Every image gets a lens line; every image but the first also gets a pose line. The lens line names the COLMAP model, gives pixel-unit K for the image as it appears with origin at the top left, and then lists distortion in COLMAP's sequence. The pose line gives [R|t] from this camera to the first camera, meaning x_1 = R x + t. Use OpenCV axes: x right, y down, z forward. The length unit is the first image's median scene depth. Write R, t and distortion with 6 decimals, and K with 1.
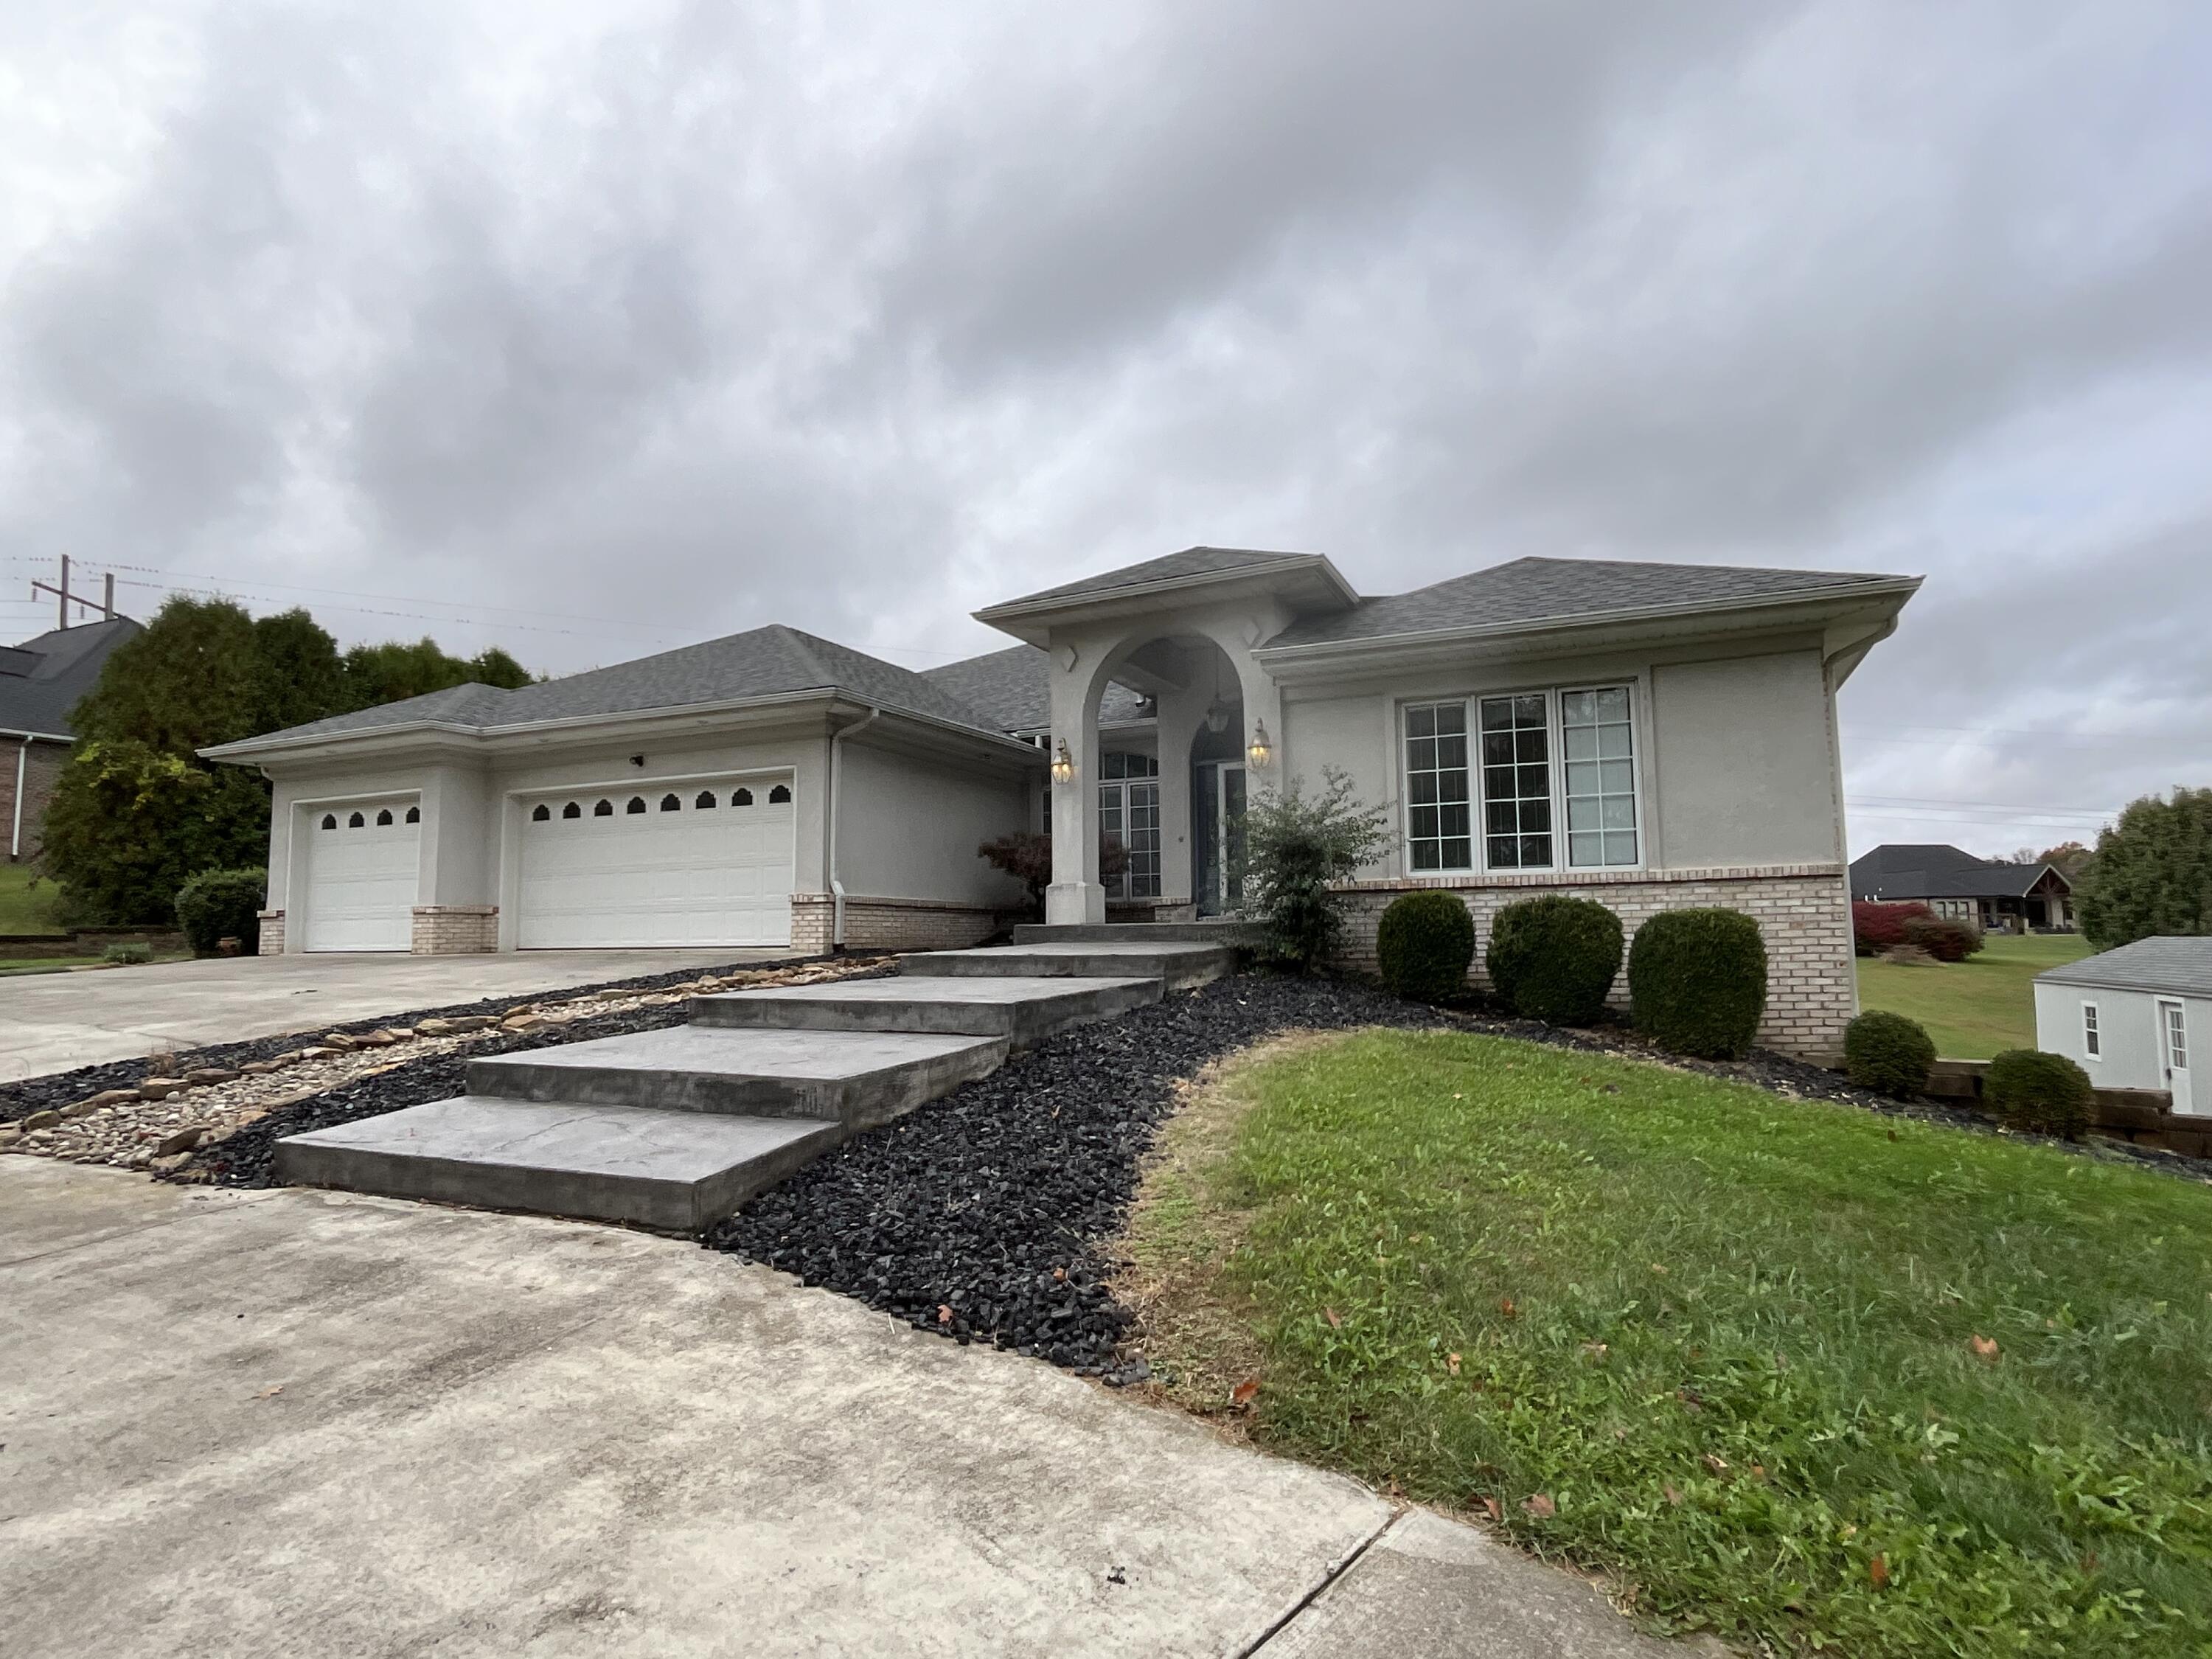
lens RADIAL K [[1221.2, 0, 1116.3], [0, 1221.2, 823.7], [0, 0, 1]] dist [-0.001178, 0.007989]
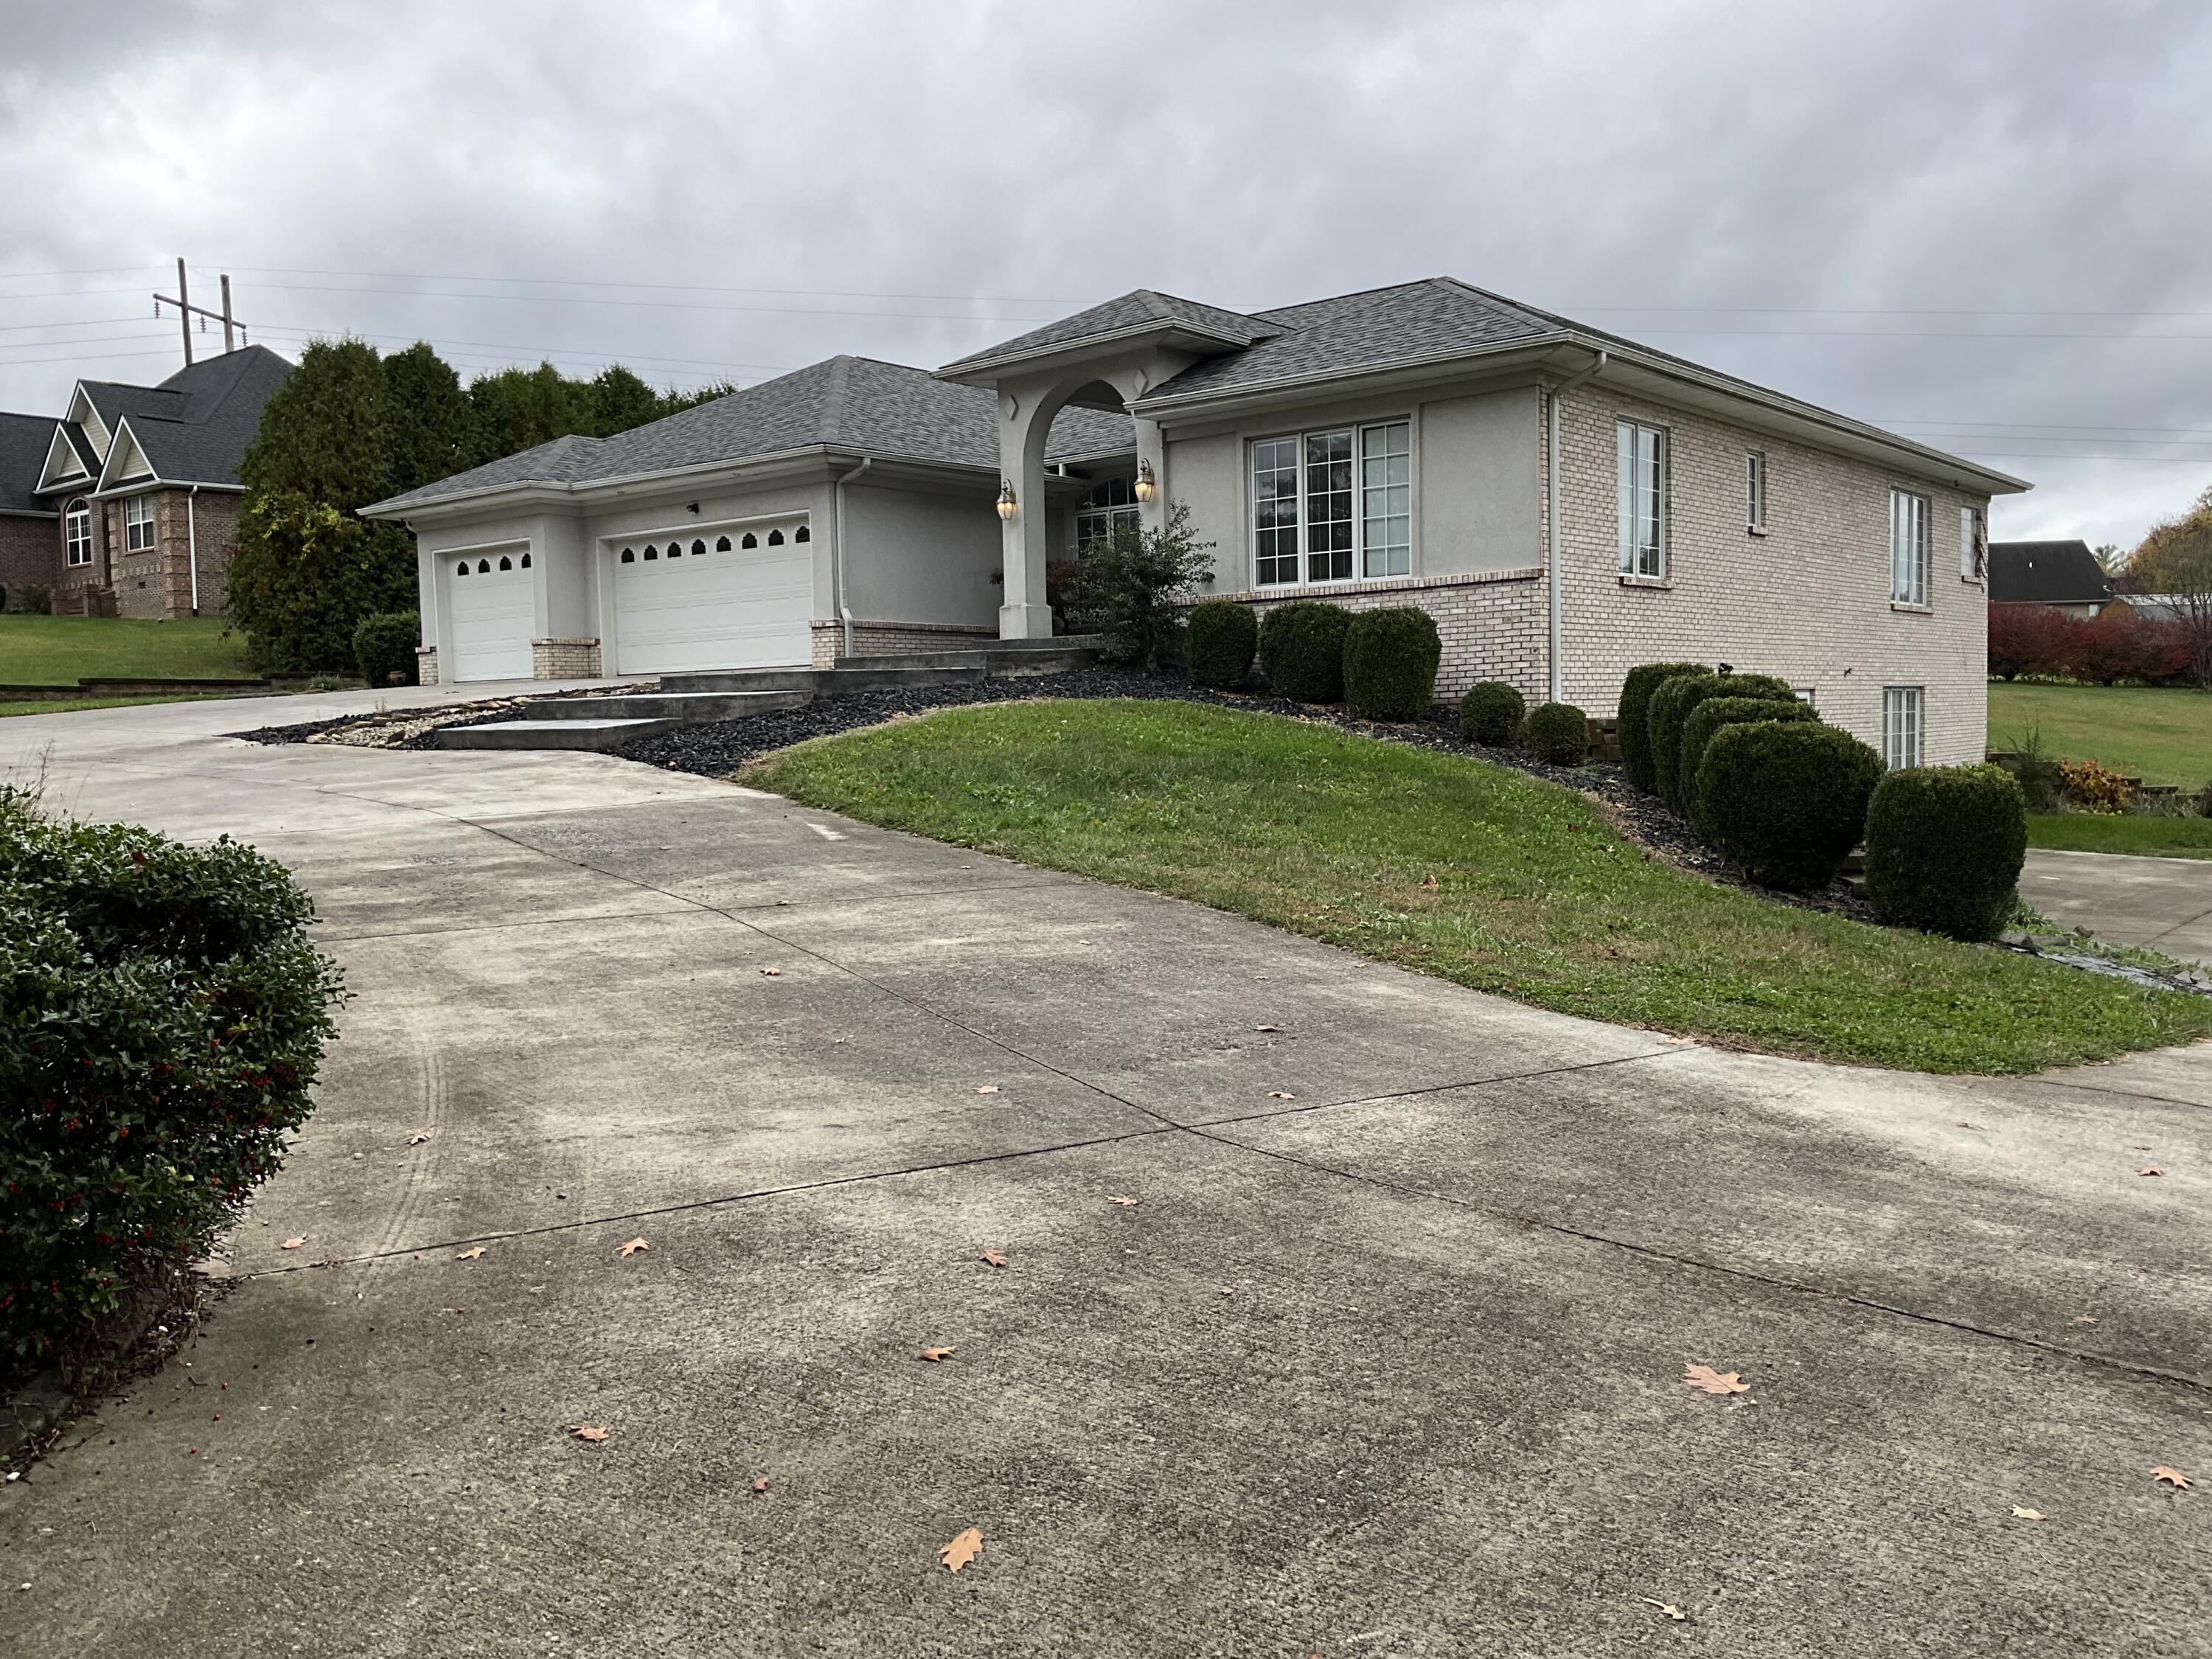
lens RADIAL K [[1964.5, 0, 1119.8], [0, 1964.5, 835.6], [0, 0, 1]] dist [0.108666, -0.183696]
pose [[0.963997, 0.004048, -0.265881, 0.477575], [0.036750, 0.988261, 0.148290, -0.007653], [0.263360, -0.152722, 0.952532, -0.695857]]
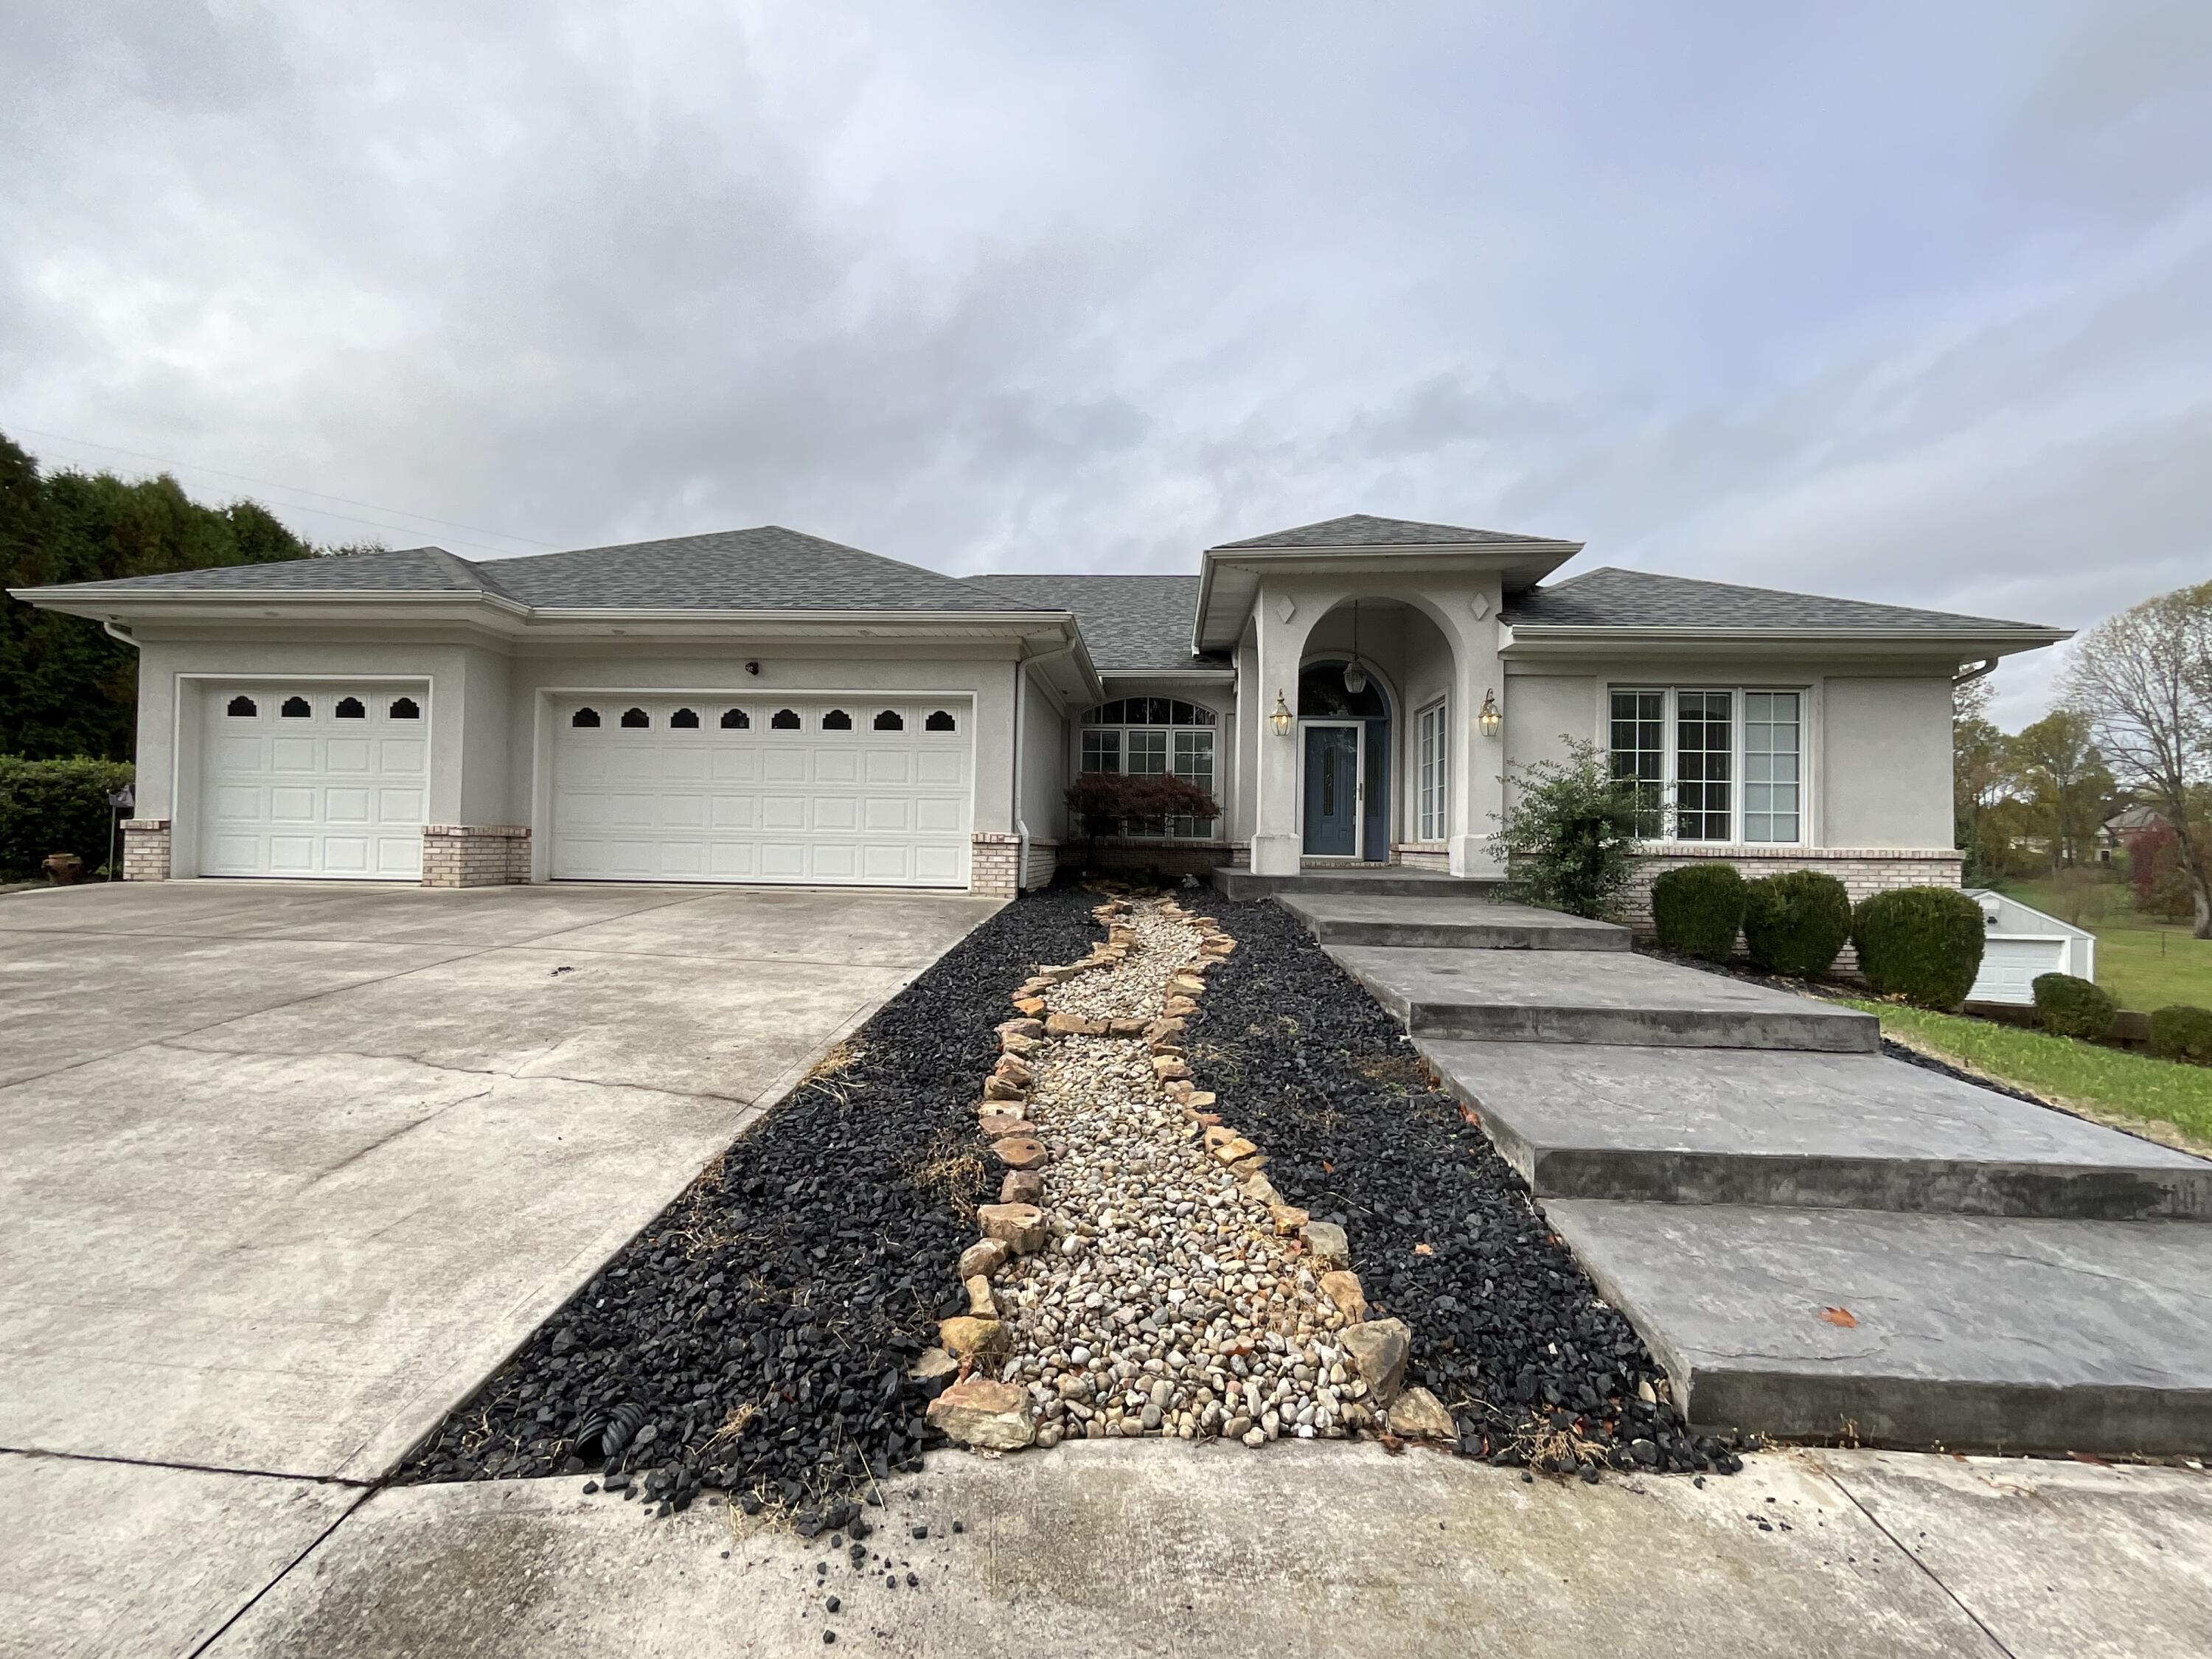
lens RADIAL K [[988.4, 0, 1096.7], [0, 988.4, 822.9], [0, 0, 1]] dist [0.001934, 0.000480]
pose [[0.927734, 0.035929, 0.371508, -0.409603], [-0.063722, 0.995989, 0.062805, -0.001830], [-0.367762, -0.081940, 0.926303, 0.250524]]
